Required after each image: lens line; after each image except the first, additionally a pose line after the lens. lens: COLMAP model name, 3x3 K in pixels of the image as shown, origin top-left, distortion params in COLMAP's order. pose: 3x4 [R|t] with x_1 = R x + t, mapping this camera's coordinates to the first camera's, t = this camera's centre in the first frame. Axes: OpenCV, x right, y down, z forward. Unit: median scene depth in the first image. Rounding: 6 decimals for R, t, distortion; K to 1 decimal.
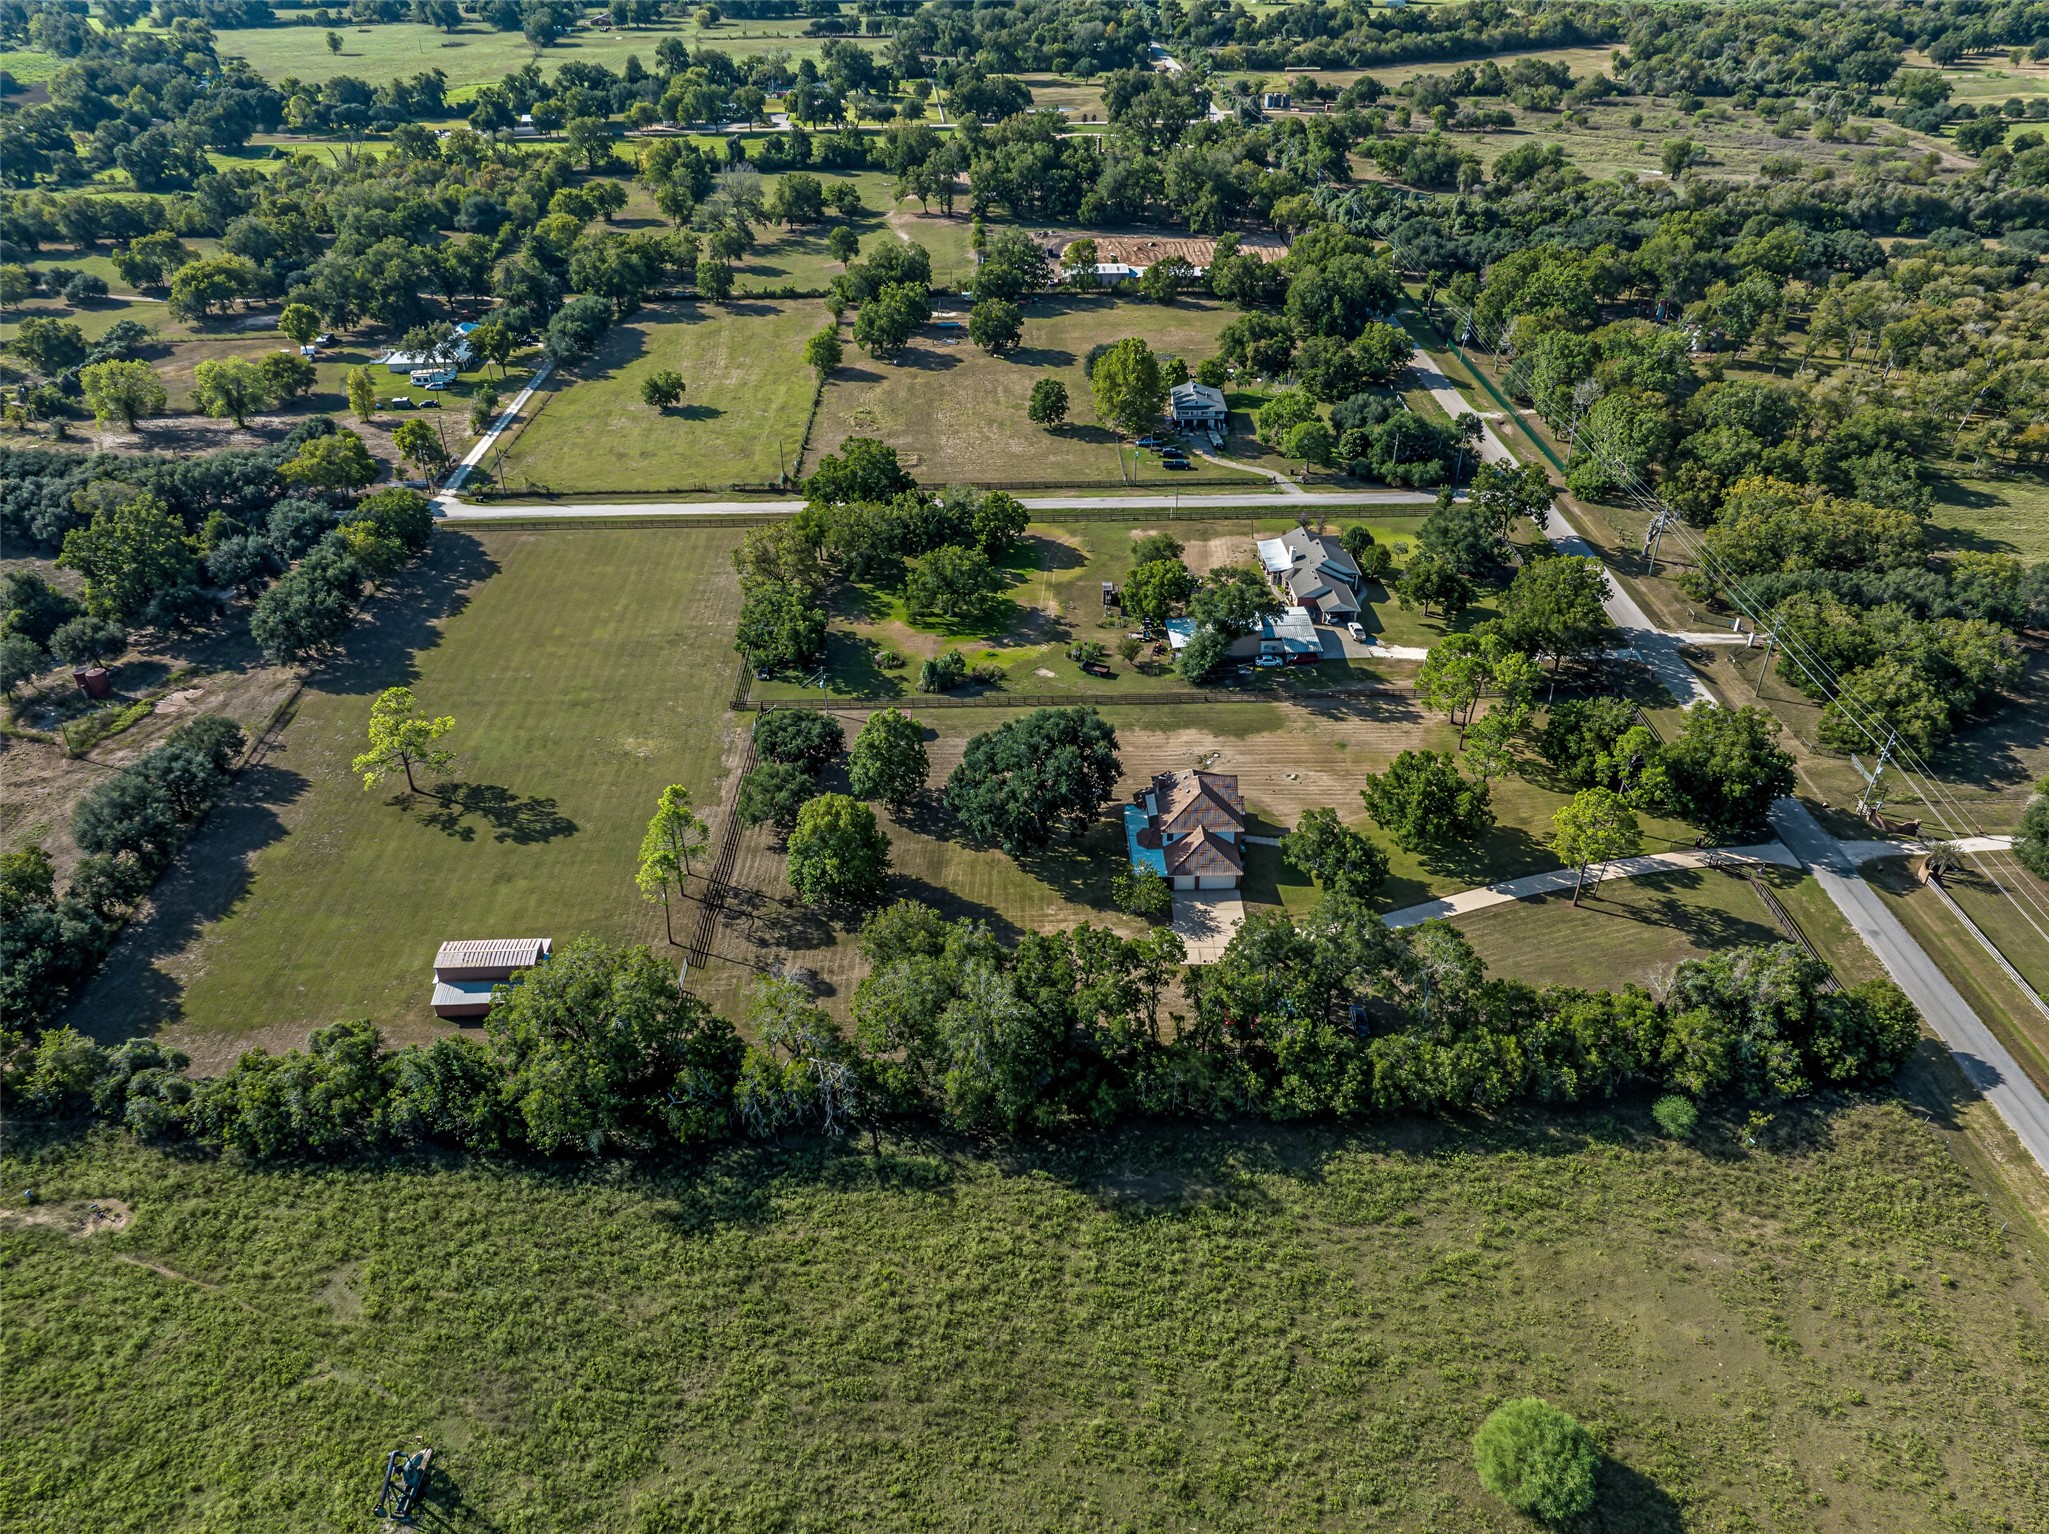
lens RADIAL K [[1445.6, 0, 1027.1], [0, 1445.6, 756.5], [0, 0, 1]] dist [-0.040976, 0.006679]
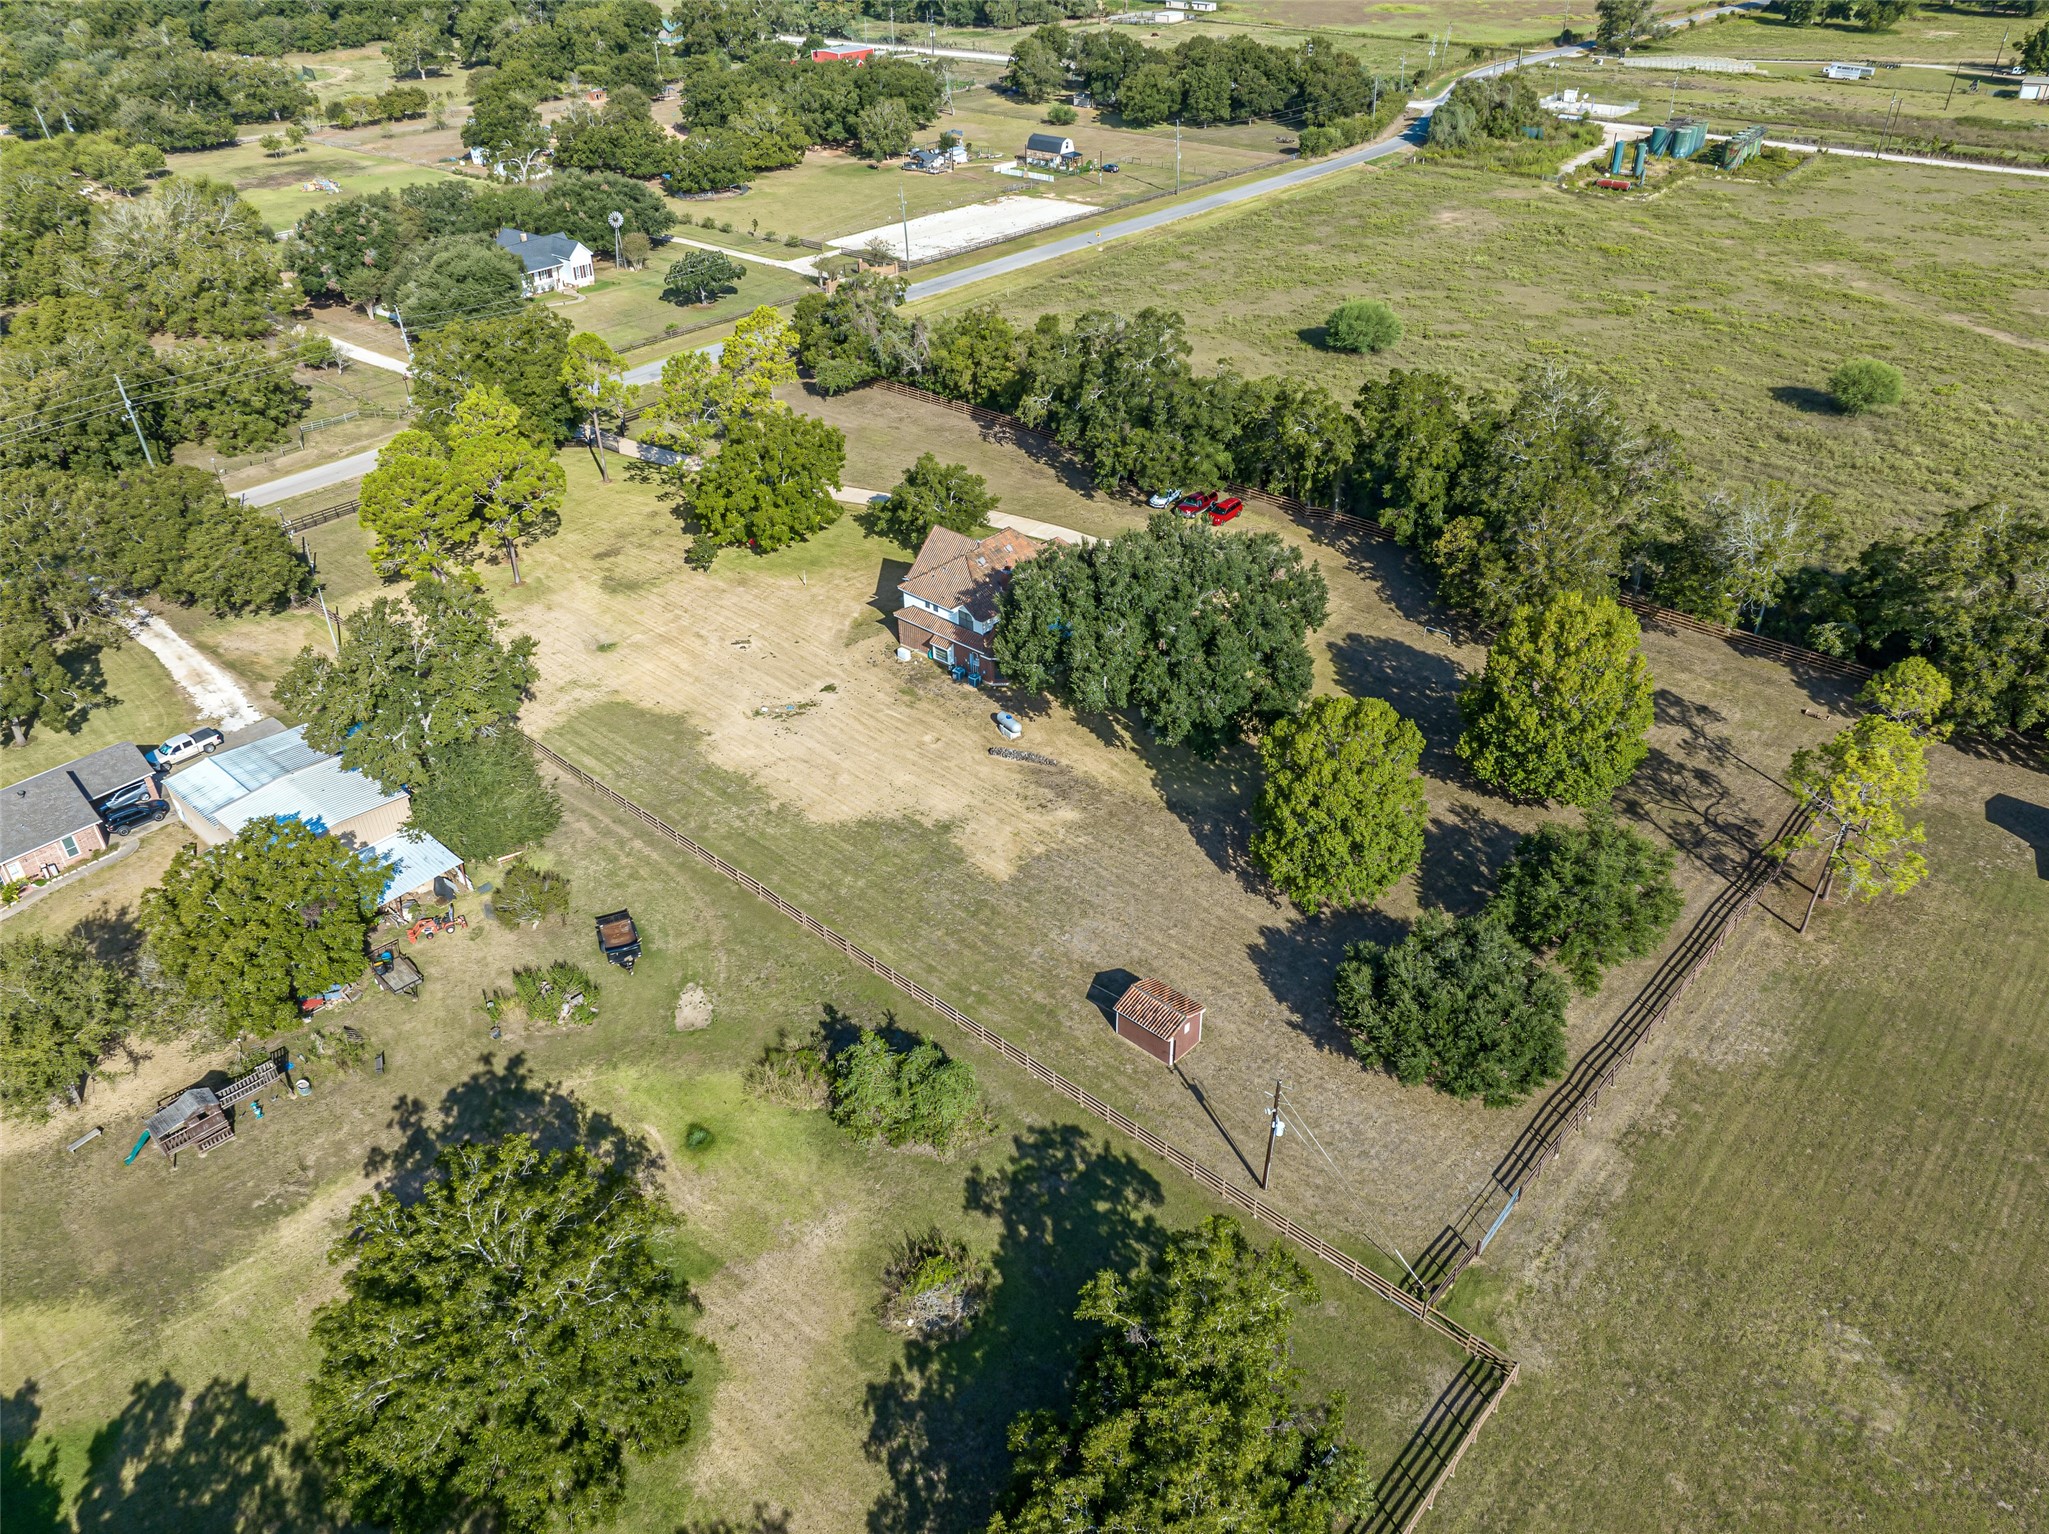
lens RADIAL K [[1458.8, 0, 1024.7], [0, 1458.8, 740.2], [0, 0, 1]] dist [-0.056589, 0.032276]
pose [[-0.723850, -0.358015, 0.589802, -0.234609], [0.392568, 0.489272, 0.778783, -0.333303], [-0.567390, 0.795260, -0.213615, 0.916510]]
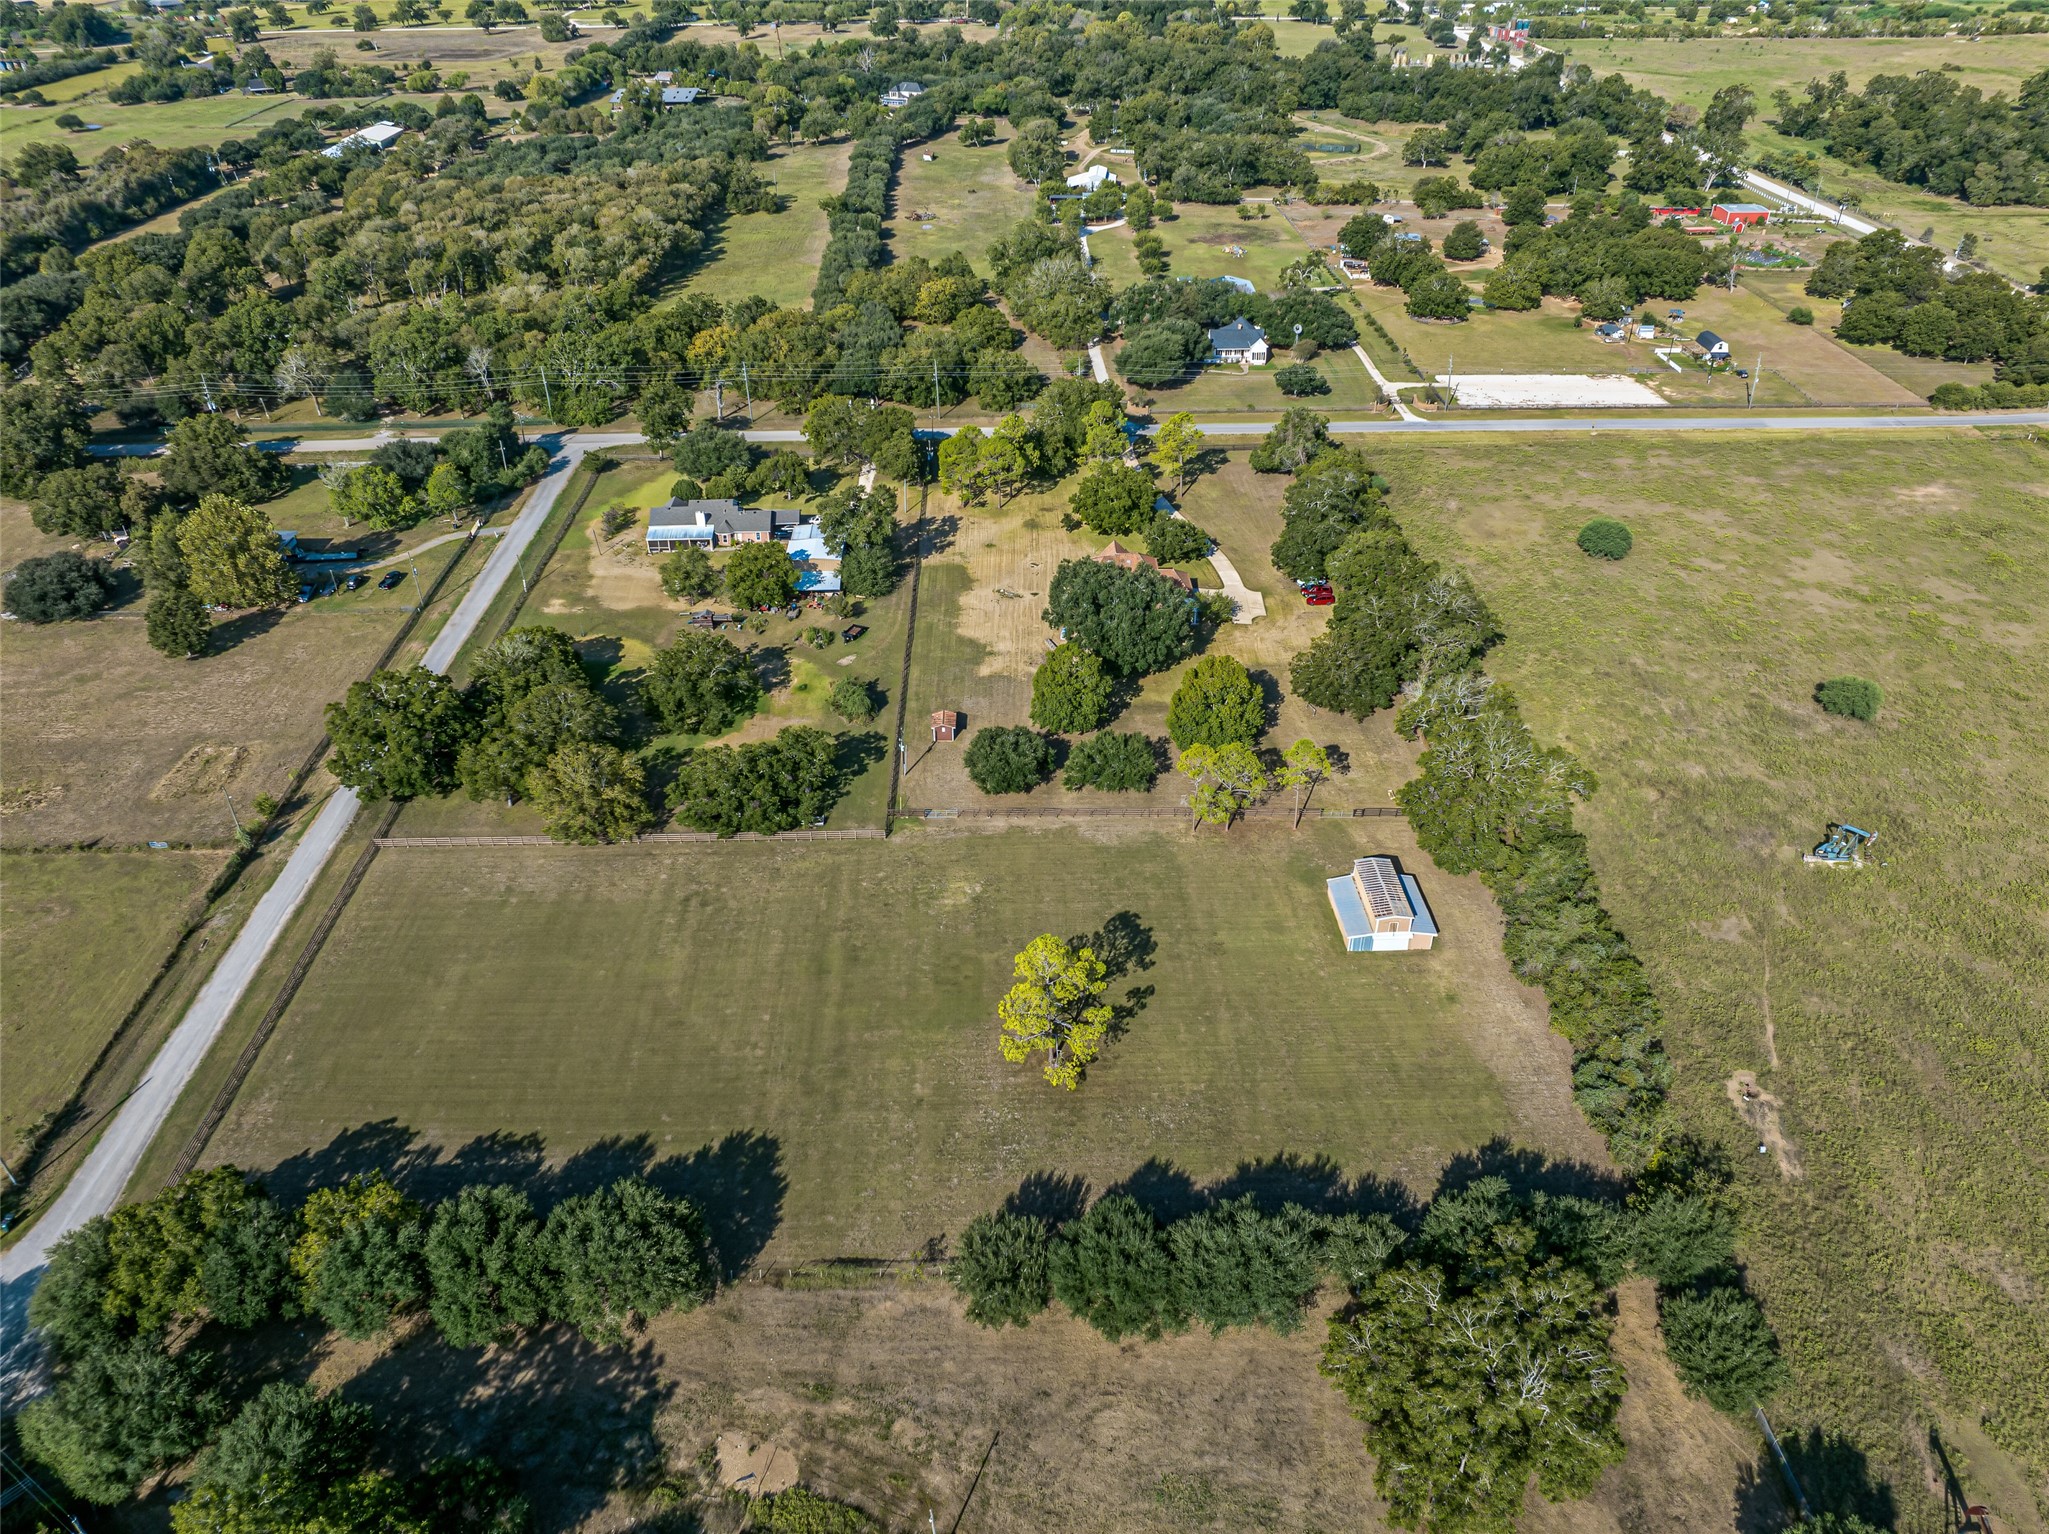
lens RADIAL K [[1445.6, 0, 1027.1], [0, 1445.6, 756.5], [0, 0, 1]] dist [-0.040976, 0.006679]
pose [[0.012241, -0.545284, 0.838162, -0.818427], [0.553940, 0.701544, 0.448315, -0.370603], [-0.832466, 0.458804, 0.310642, 0.573567]]
